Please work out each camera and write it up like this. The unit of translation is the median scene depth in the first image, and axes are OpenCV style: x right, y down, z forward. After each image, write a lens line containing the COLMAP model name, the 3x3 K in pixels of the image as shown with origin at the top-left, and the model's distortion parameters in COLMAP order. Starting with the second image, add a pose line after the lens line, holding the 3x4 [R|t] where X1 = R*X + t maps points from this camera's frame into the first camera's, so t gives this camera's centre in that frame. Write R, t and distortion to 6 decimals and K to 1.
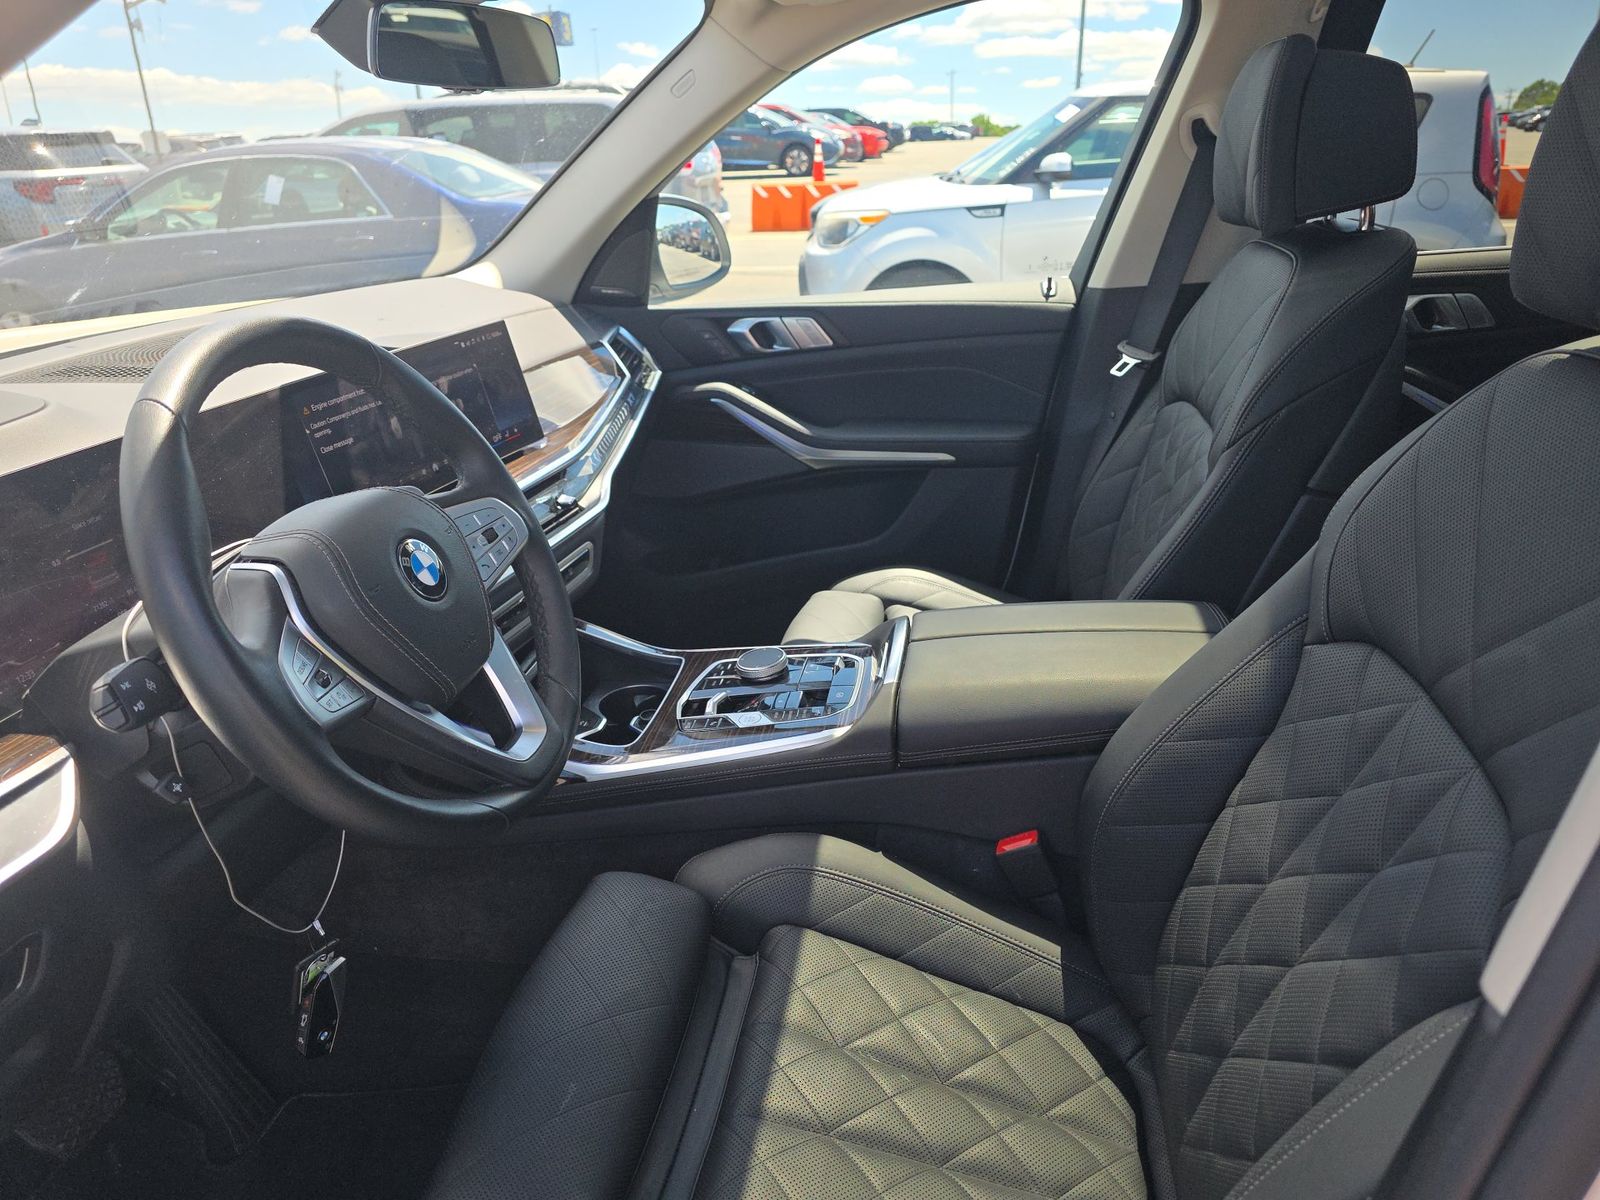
lens RADIAL K [[1118.9, 0, 798.5], [0, 1118.9, 614.6], [0, 0, 1]] dist [0.030978, -0.021743]
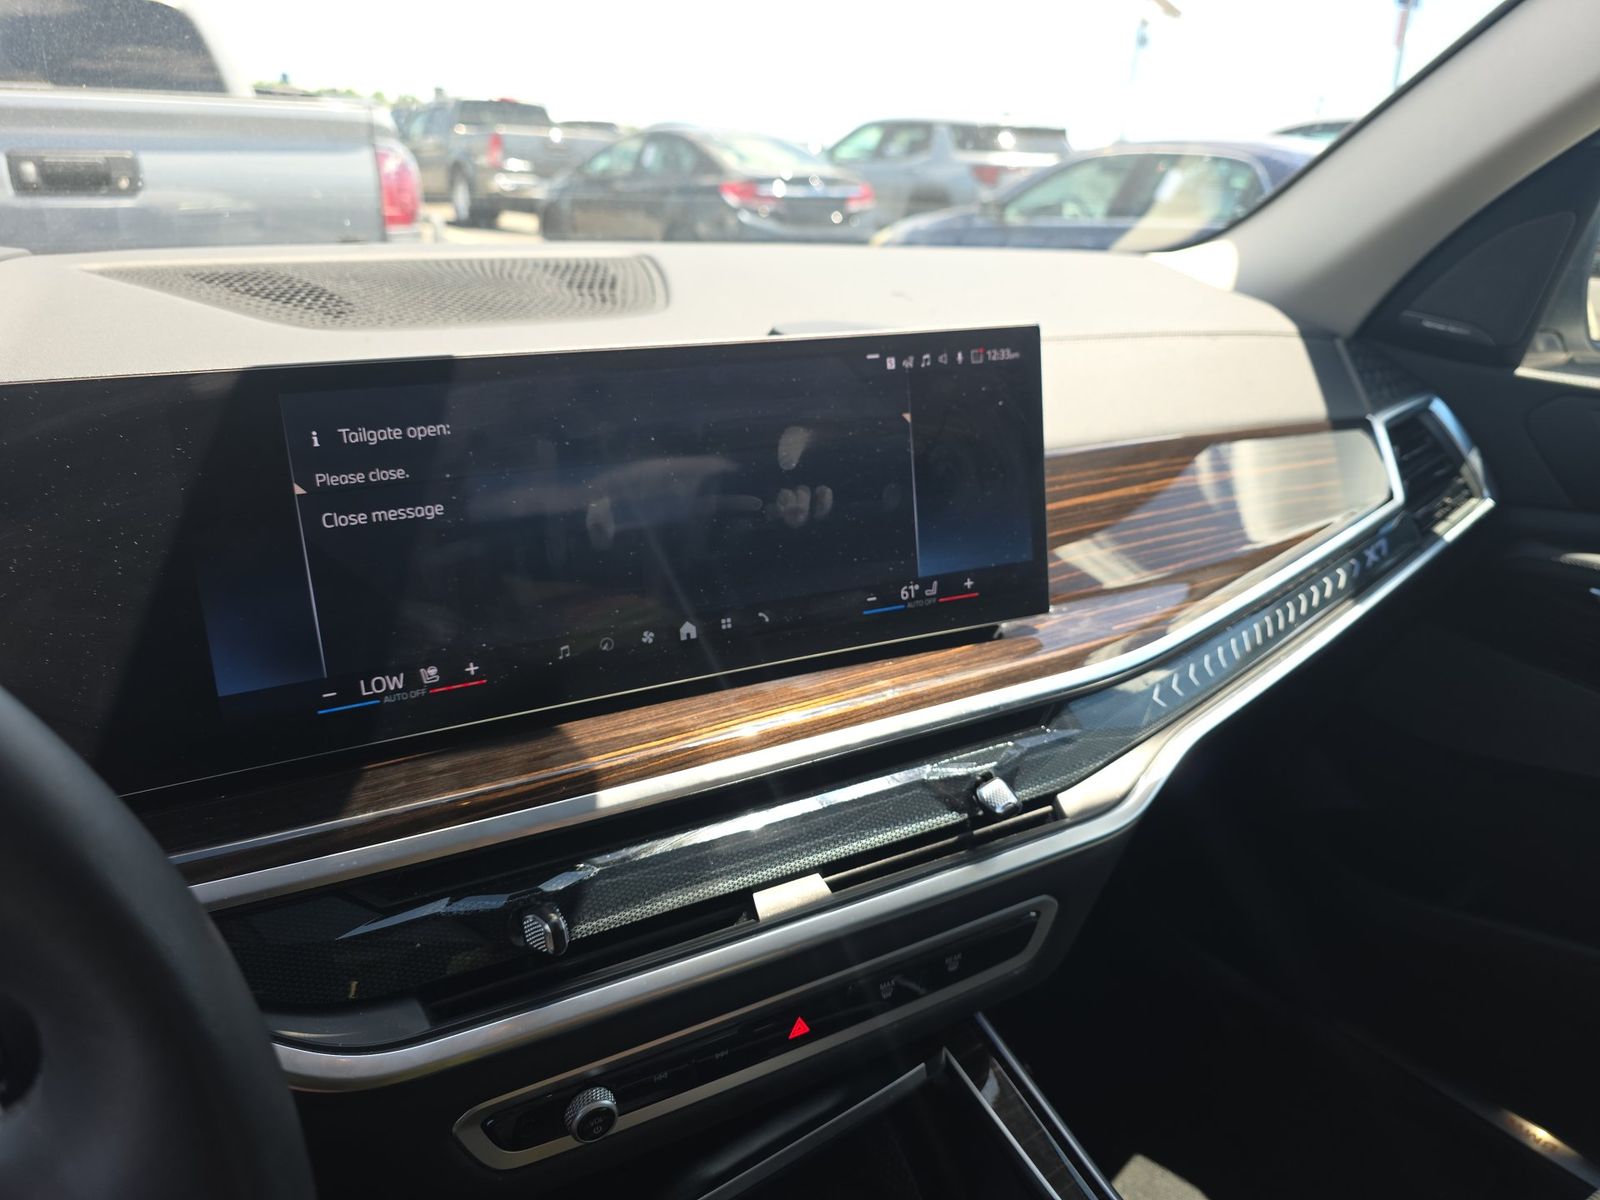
lens RADIAL K [[1118.9, 0, 786.4], [0, 1118.9, 590.9], [0, 0, 1]] dist [0.030978, -0.021743]
pose [[0.721865, 0.310076, -0.618679, -0.008502], [-0.331337, 0.939731, 0.084385, -0.034596], [0.607558, 0.144077, 0.781099, 0.125745]]
